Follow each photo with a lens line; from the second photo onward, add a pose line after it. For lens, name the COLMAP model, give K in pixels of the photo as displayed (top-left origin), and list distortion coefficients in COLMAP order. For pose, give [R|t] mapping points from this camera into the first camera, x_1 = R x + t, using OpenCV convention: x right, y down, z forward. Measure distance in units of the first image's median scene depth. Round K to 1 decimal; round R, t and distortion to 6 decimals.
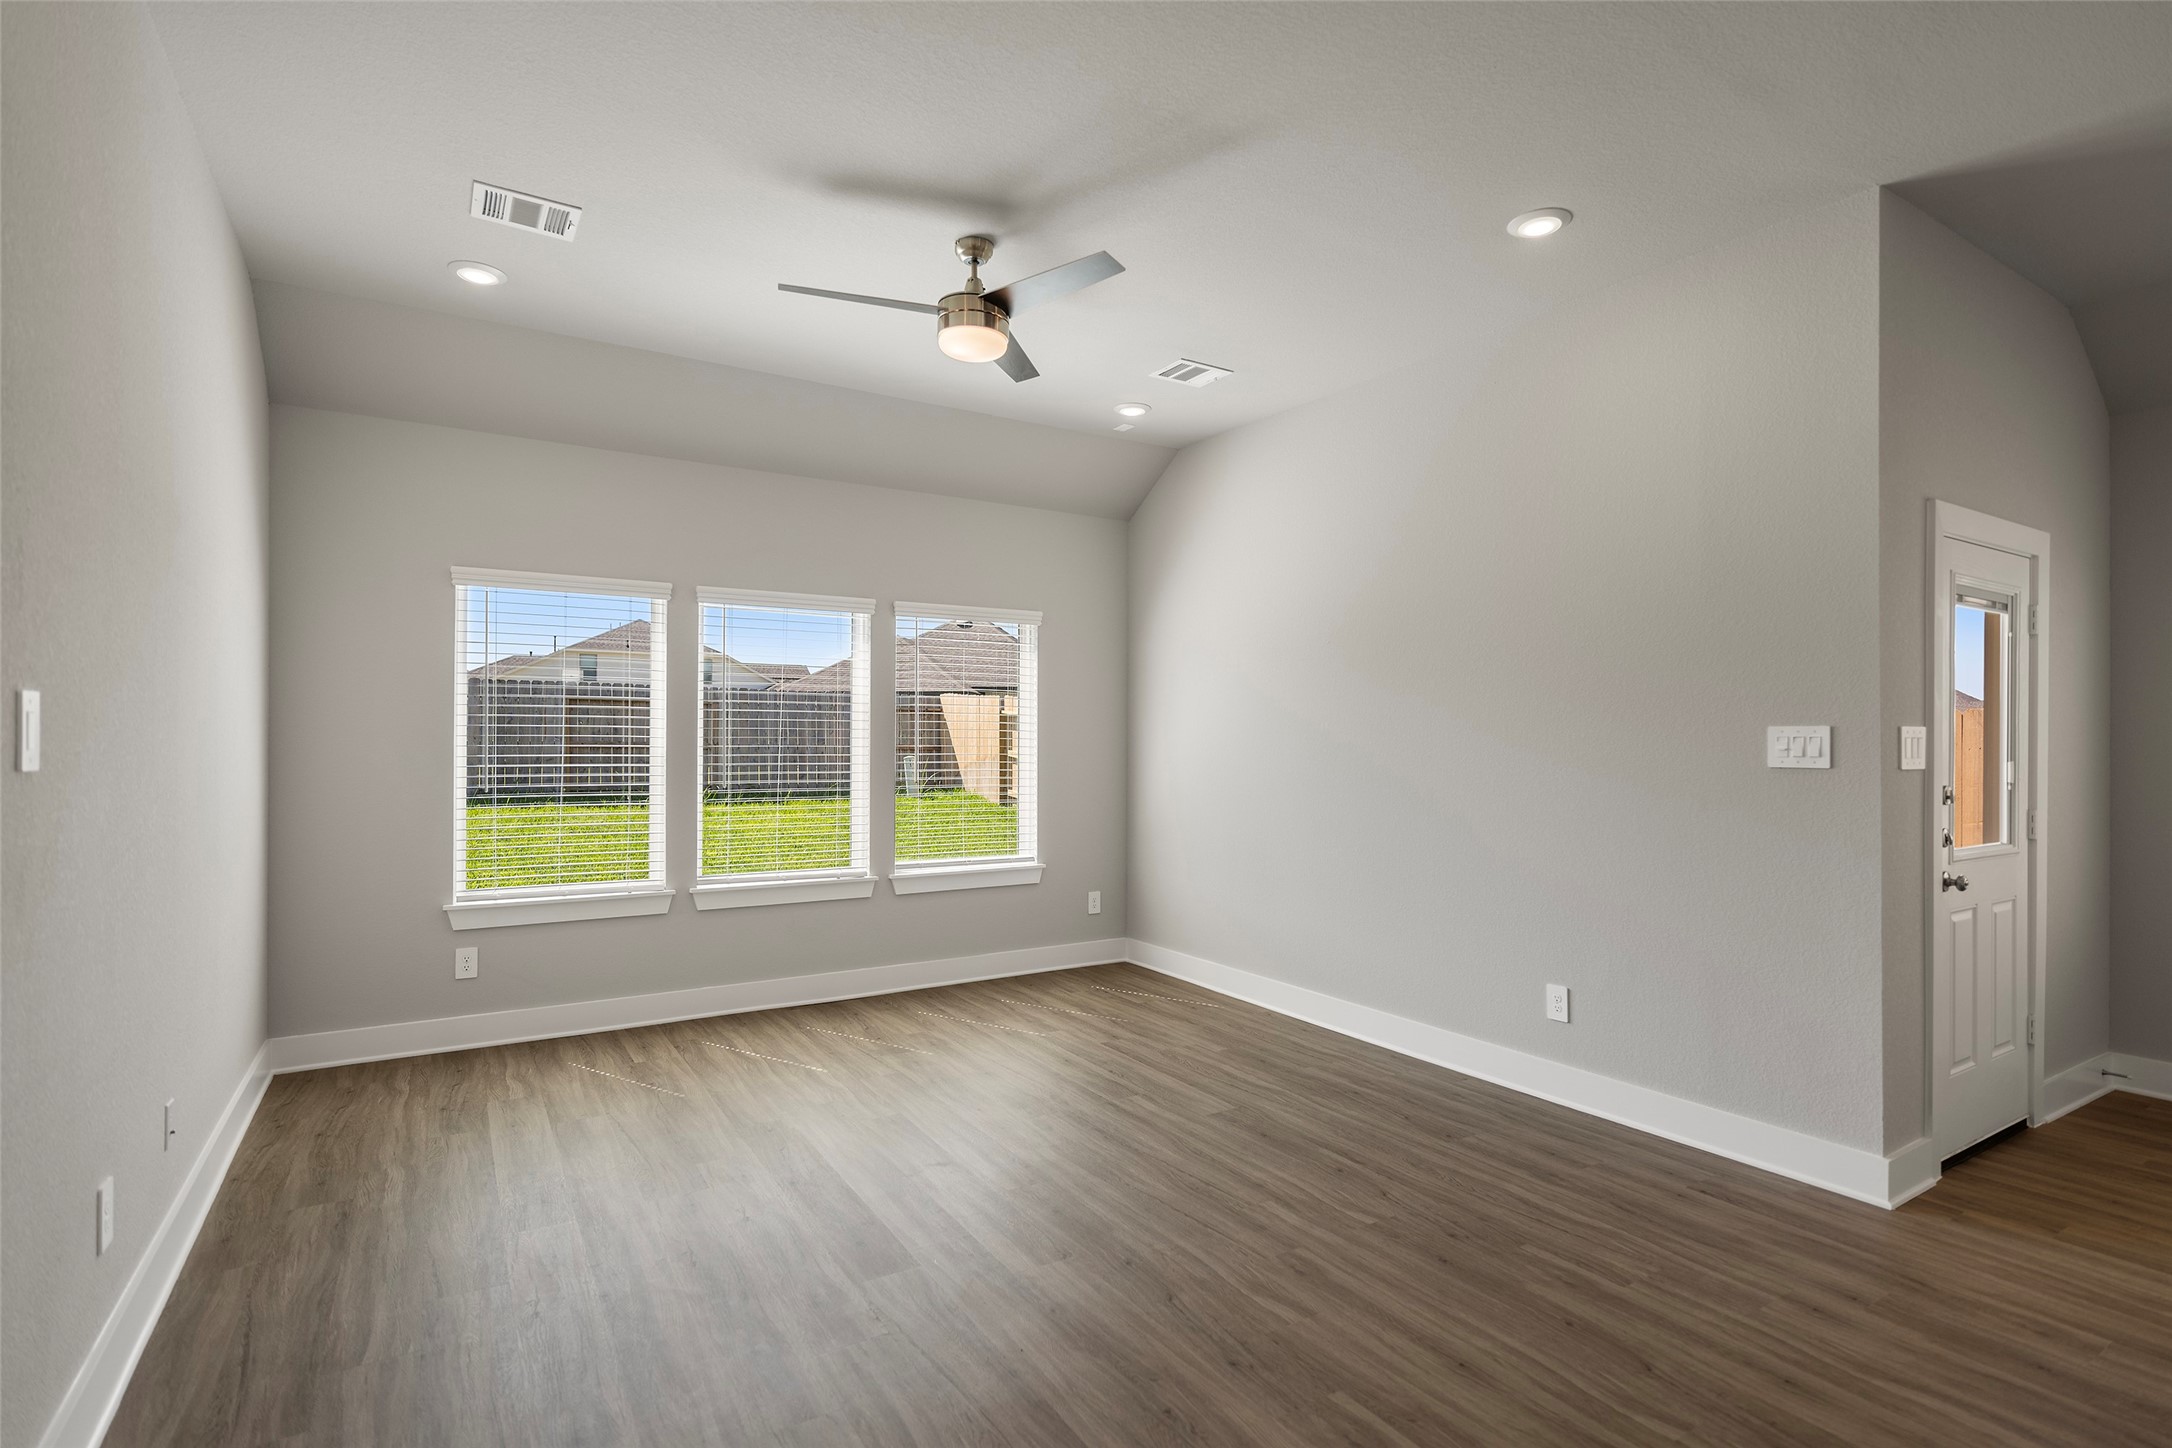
lens RADIAL K [[1051.7, 0, 1079.2], [0, 1051.7, 730.9], [0, 0, 1]] dist [-0.002289, -0.000927]
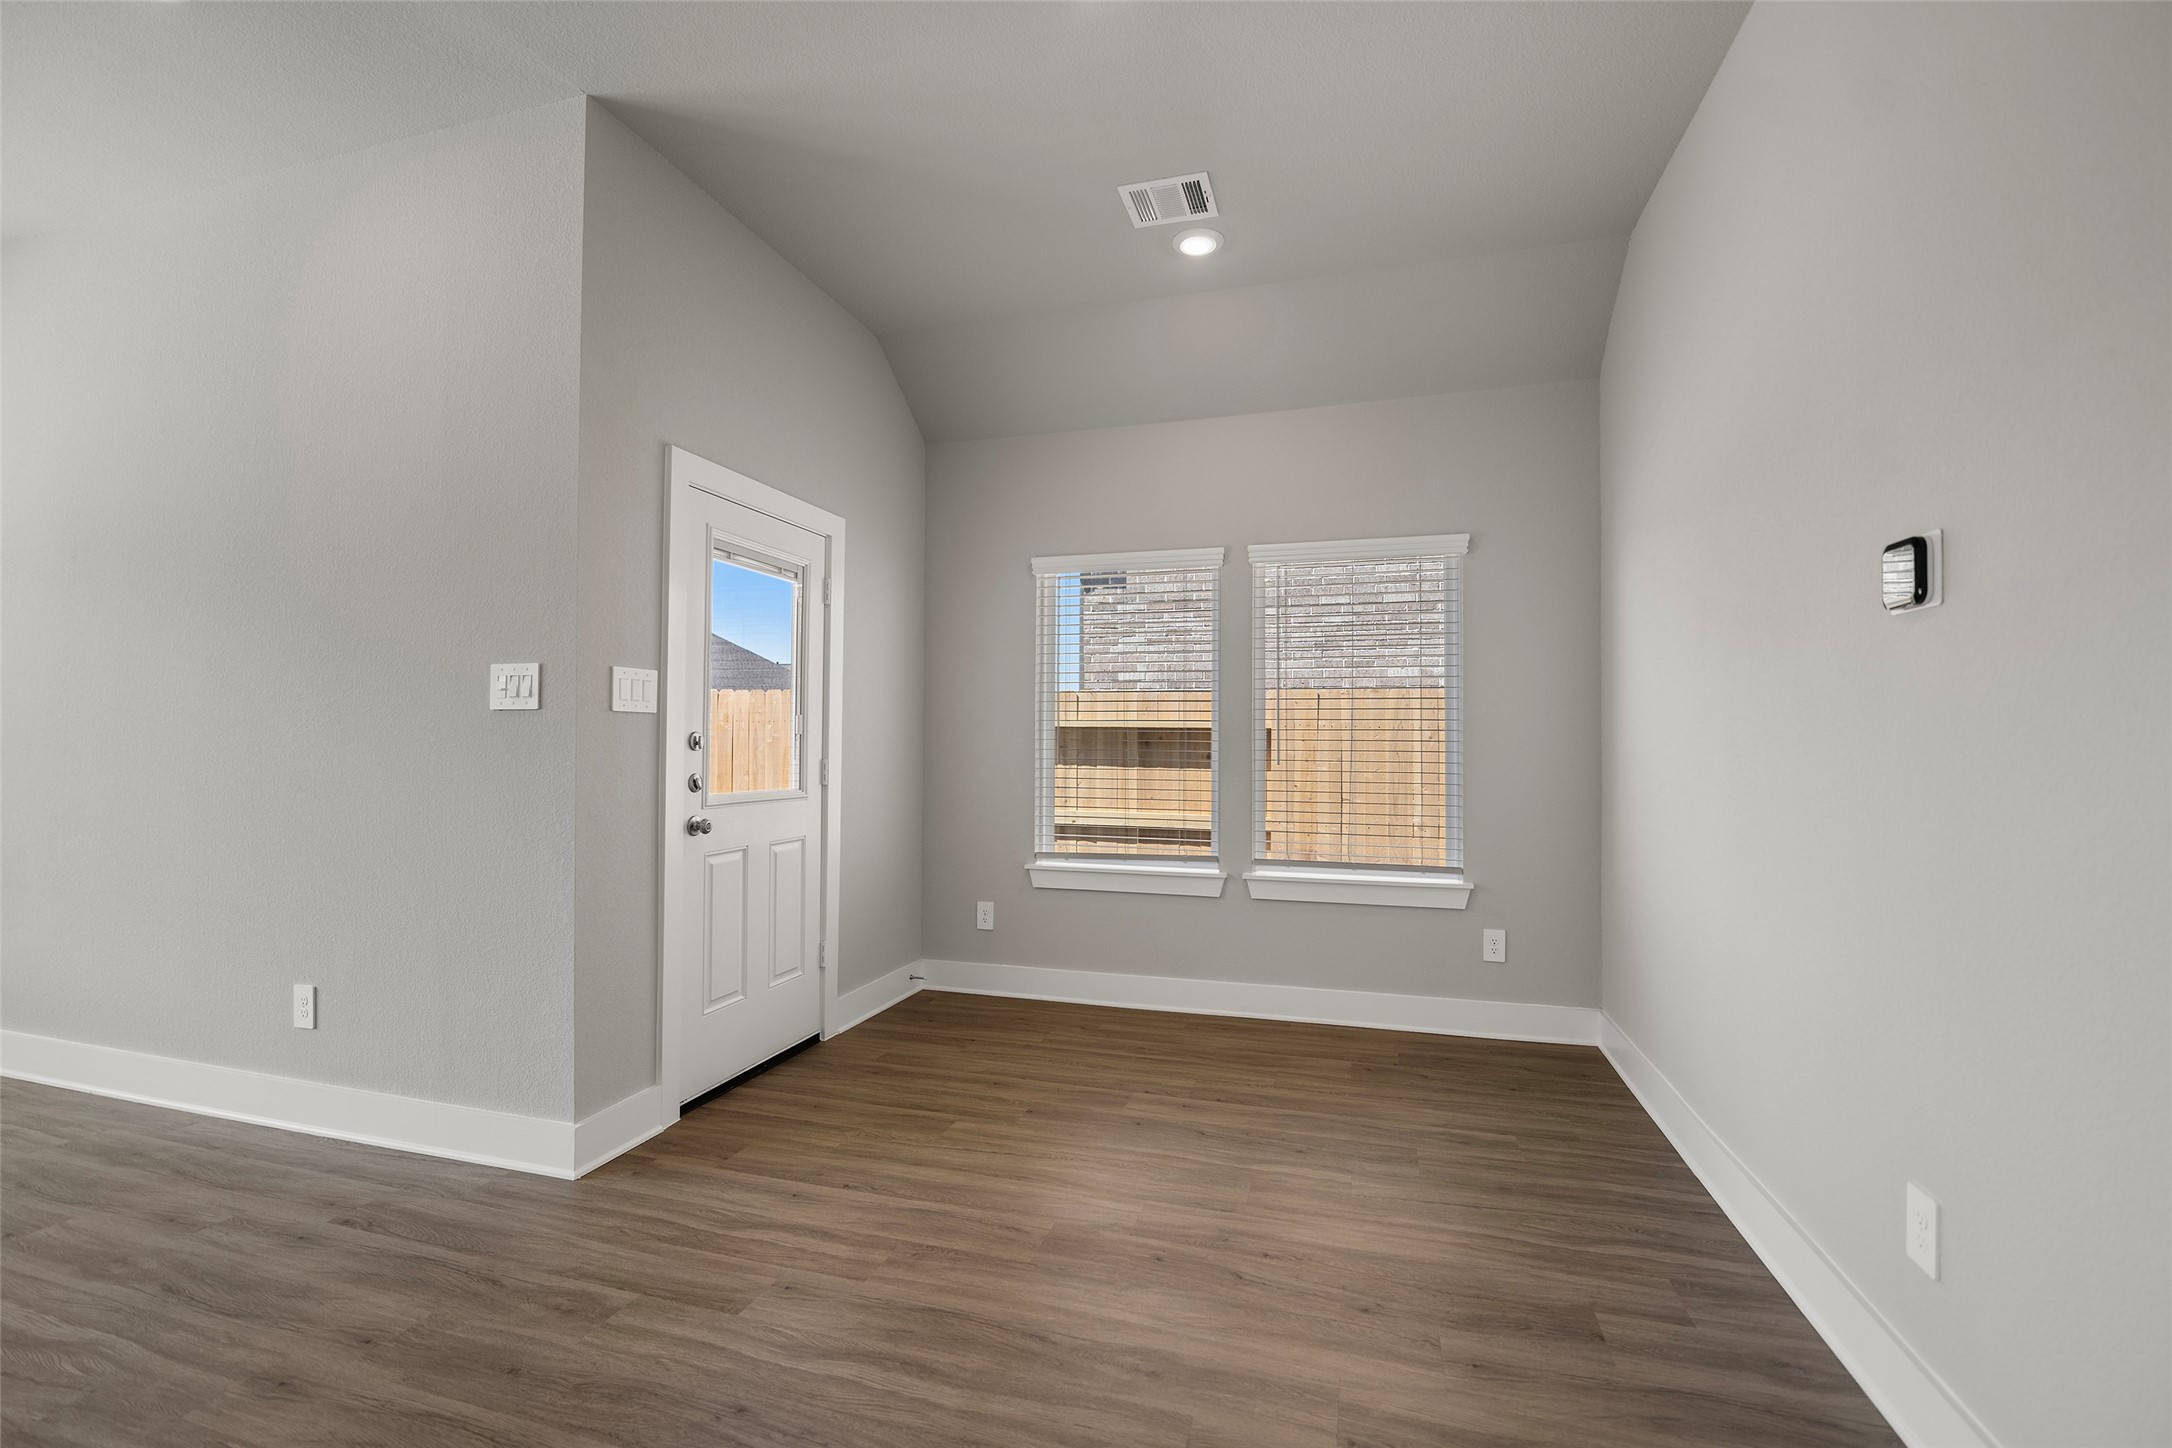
lens RADIAL K [[917.3, 0, 1096.1], [0, 917.3, 721.3], [0, 0, 1]] dist [-0.003447, -0.000901]
pose [[0.746825, 0.015650, 0.664837, 0.534022], [-0.007523, 0.999858, -0.015085, 0.053474], [-0.664978, 0.006265, 0.746837, 0.074990]]
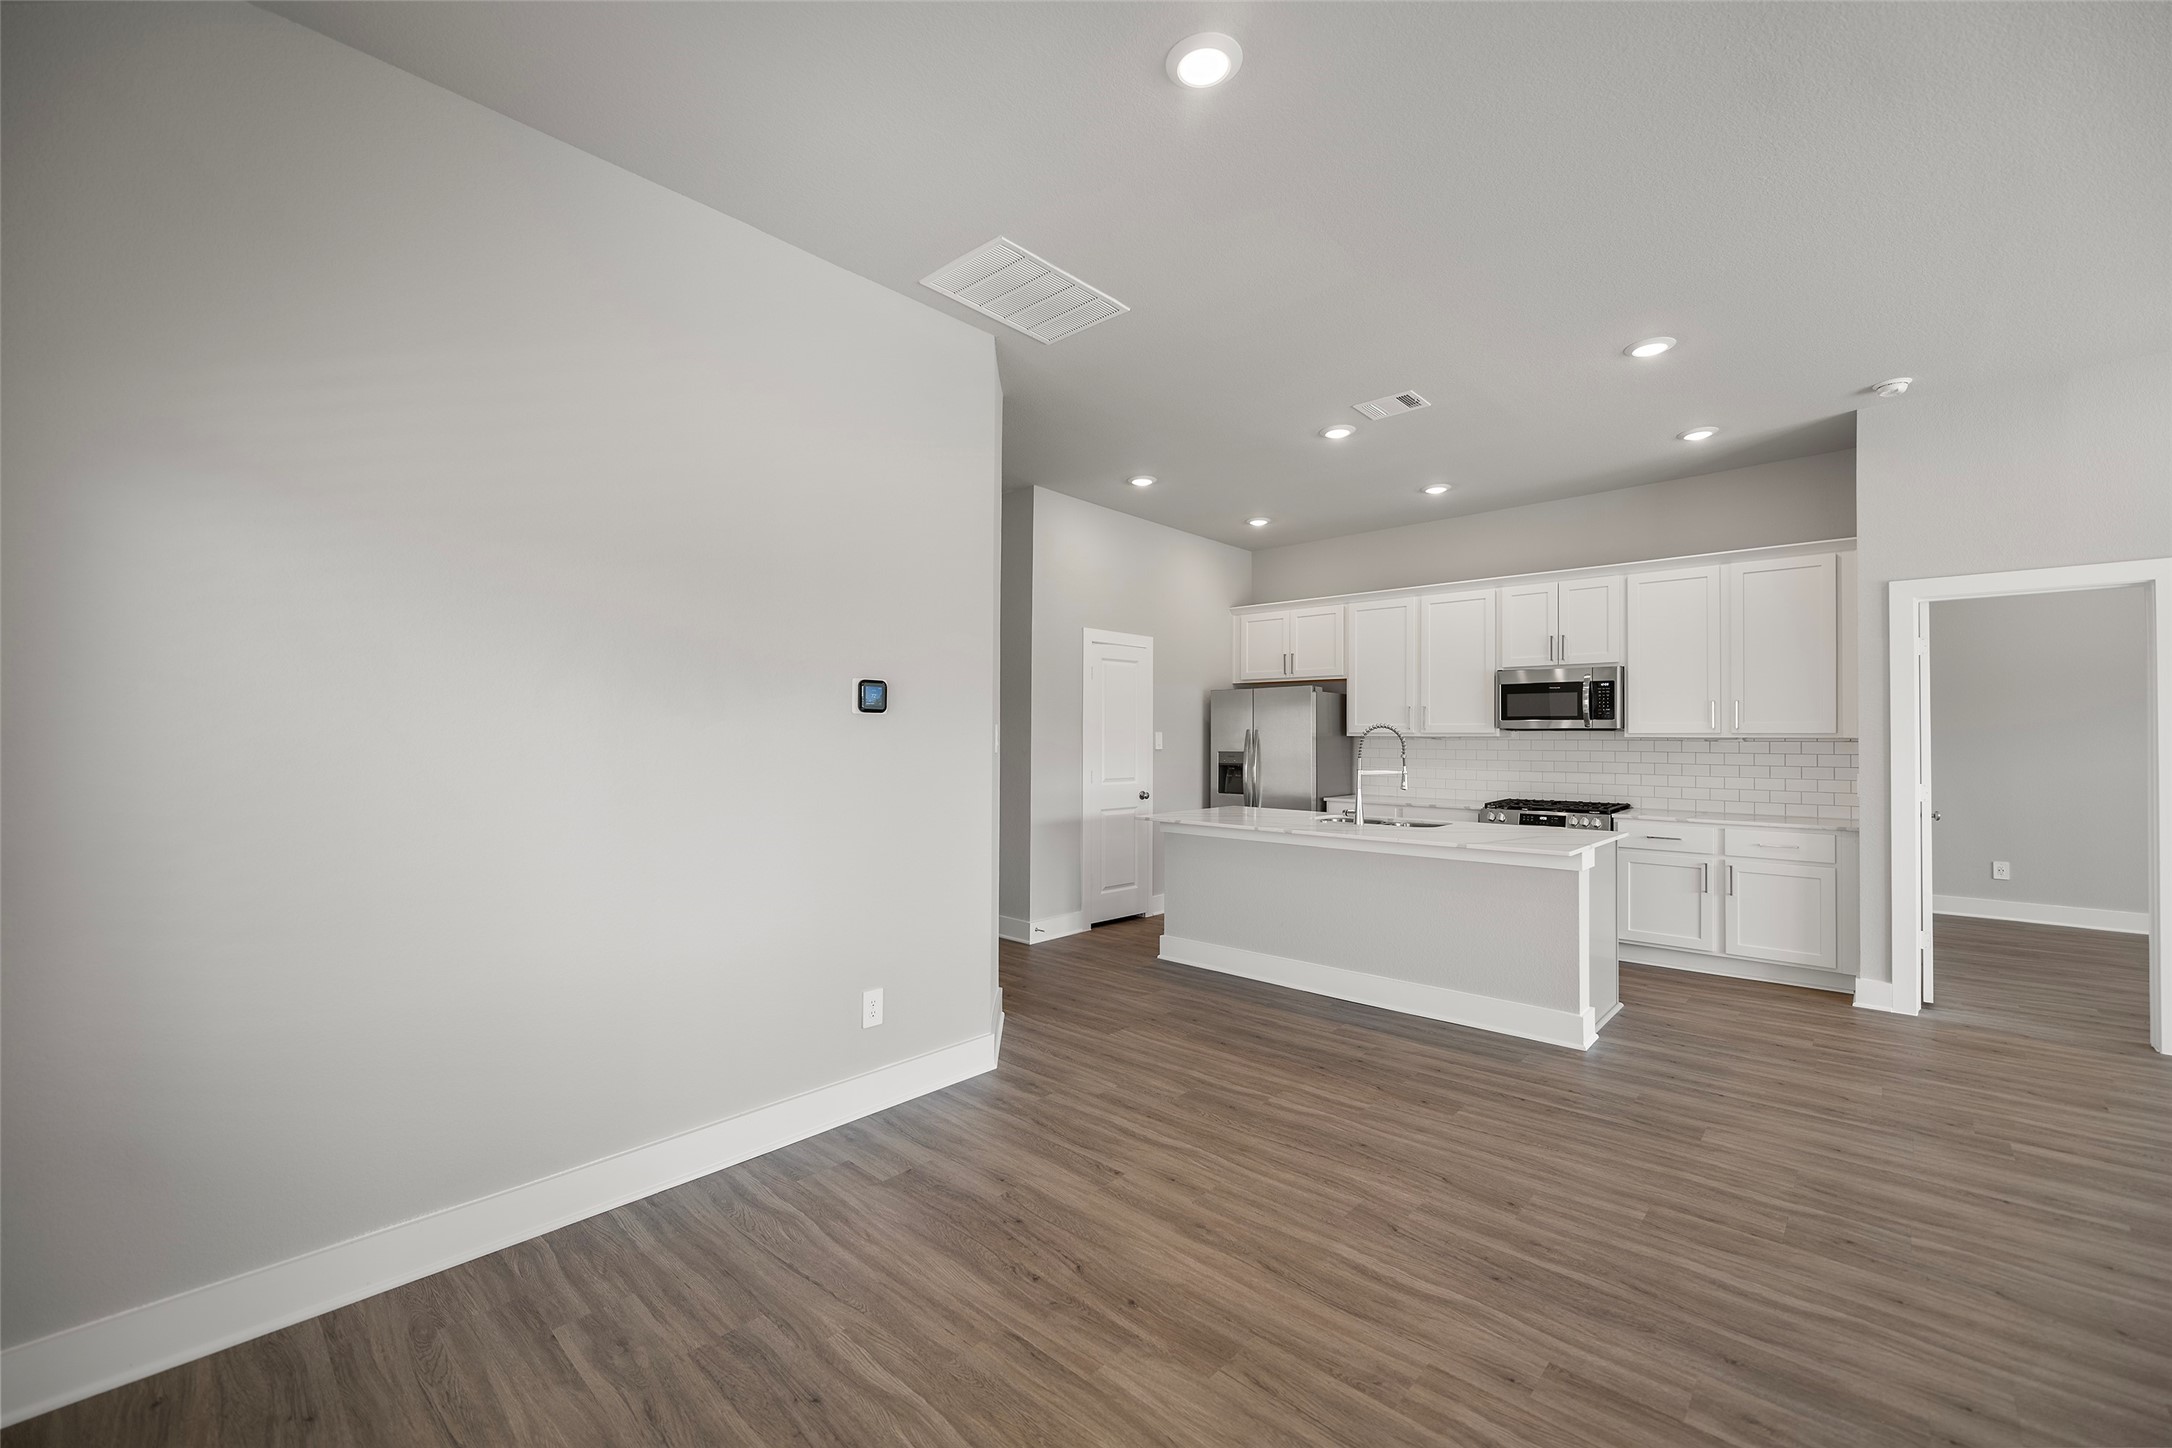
lens RADIAL K [[889.6, 0, 1084.2], [0, 889.6, 734.0], [0, 0, 1]] dist [-0.012490, 0.000093]
pose [[-0.964572, -0.006697, -0.263734, 1.237555], [-0.004509, 0.999950, -0.008903, 0.013146], [0.263781, -0.007399, -0.964554, 1.191570]]
